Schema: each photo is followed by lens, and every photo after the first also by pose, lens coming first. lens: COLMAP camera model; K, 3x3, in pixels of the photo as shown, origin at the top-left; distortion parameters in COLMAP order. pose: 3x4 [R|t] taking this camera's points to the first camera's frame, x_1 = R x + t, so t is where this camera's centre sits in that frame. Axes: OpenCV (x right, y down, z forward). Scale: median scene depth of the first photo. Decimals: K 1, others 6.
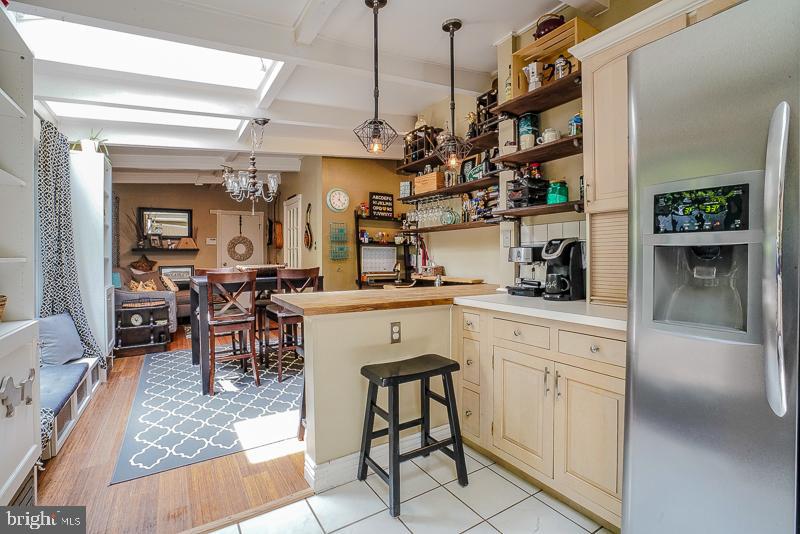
lens RADIAL K [[373.3, 0, 399.0], [0, 373.3, 264.2], [0, 0, 1]] dist [-0.037766, 0.007636]
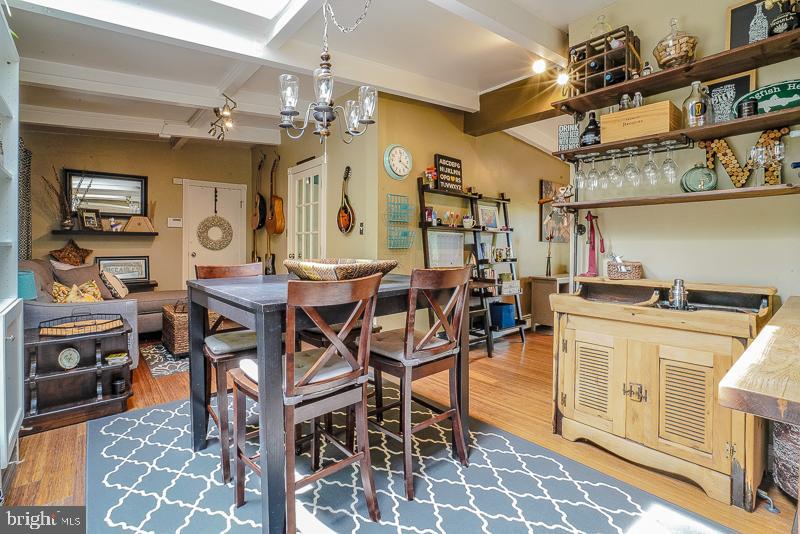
lens RADIAL K [[373.3, 0, 394.7], [0, 373.3, 248.9], [0, 0, 1]] dist [-0.037766, 0.007636]
pose [[0.989566, 0.007822, 0.143870, -0.249295], [-0.005707, 0.999870, -0.015110, -0.003320], [-0.143970, 0.014131, 0.989481, 0.311964]]
